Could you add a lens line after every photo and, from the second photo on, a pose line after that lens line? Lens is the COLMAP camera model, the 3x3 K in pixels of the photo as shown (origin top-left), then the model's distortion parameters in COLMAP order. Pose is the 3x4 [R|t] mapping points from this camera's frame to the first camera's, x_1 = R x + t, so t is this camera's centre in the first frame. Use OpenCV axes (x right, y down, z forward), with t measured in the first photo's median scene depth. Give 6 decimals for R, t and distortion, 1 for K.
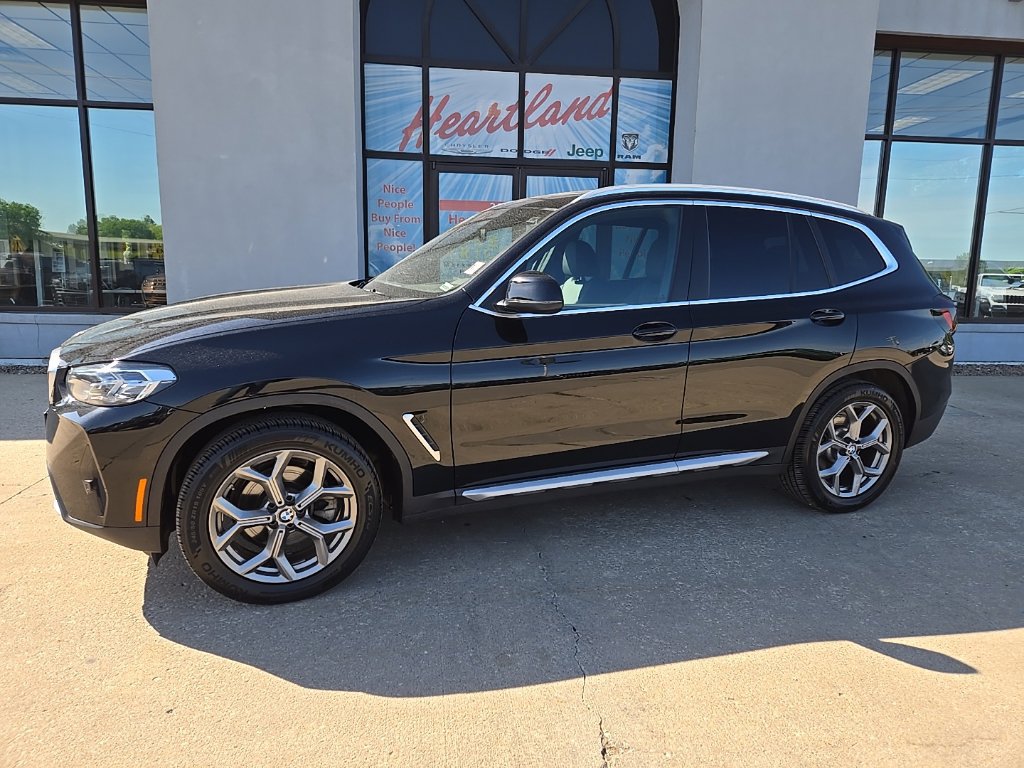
lens RADIAL K [[680.0, 0, 512.0], [0, 680.0, 384.0], [0, 0, 1]] dist [0.073824, -0.056255]
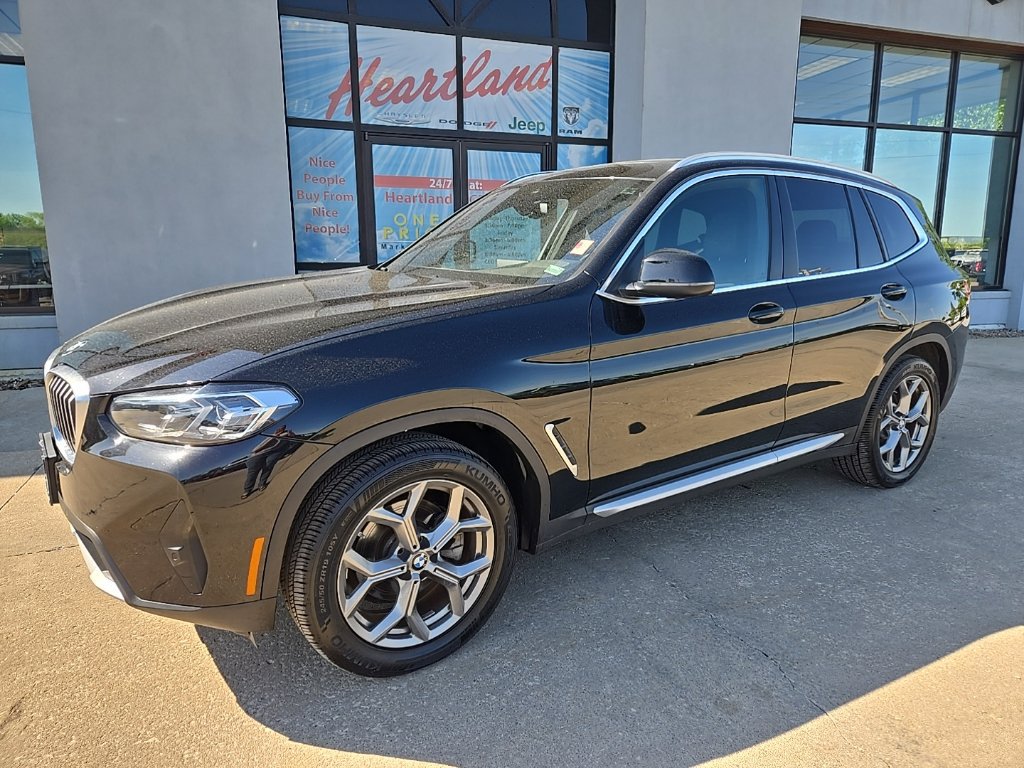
lens RADIAL K [[680.0, 0, 512.0], [0, 680.0, 384.0], [0, 0, 1]] dist [0.073824, -0.056255]
pose [[0.975534, -0.059203, 0.211729, -0.140524], [0.053840, 0.998068, 0.031009, -0.012661], [-0.213156, -0.018851, 0.976836, 0.074160]]
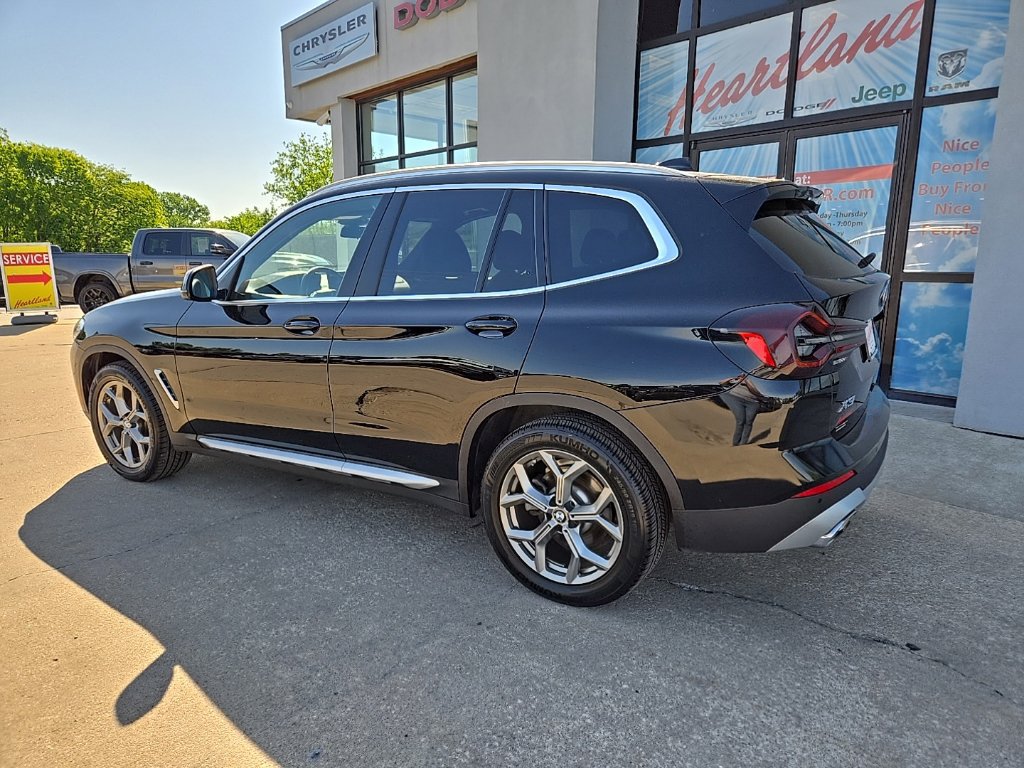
lens RADIAL K [[680.0, 0, 512.0], [0, 680.0, 384.0], [0, 0, 1]] dist [0.073824, -0.056255]
pose [[0.586176, 0.132724, -0.799238, 0.527203], [-0.120662, 0.989790, 0.075872, -0.045483], [0.801148, 0.051963, 0.596206, 0.280318]]
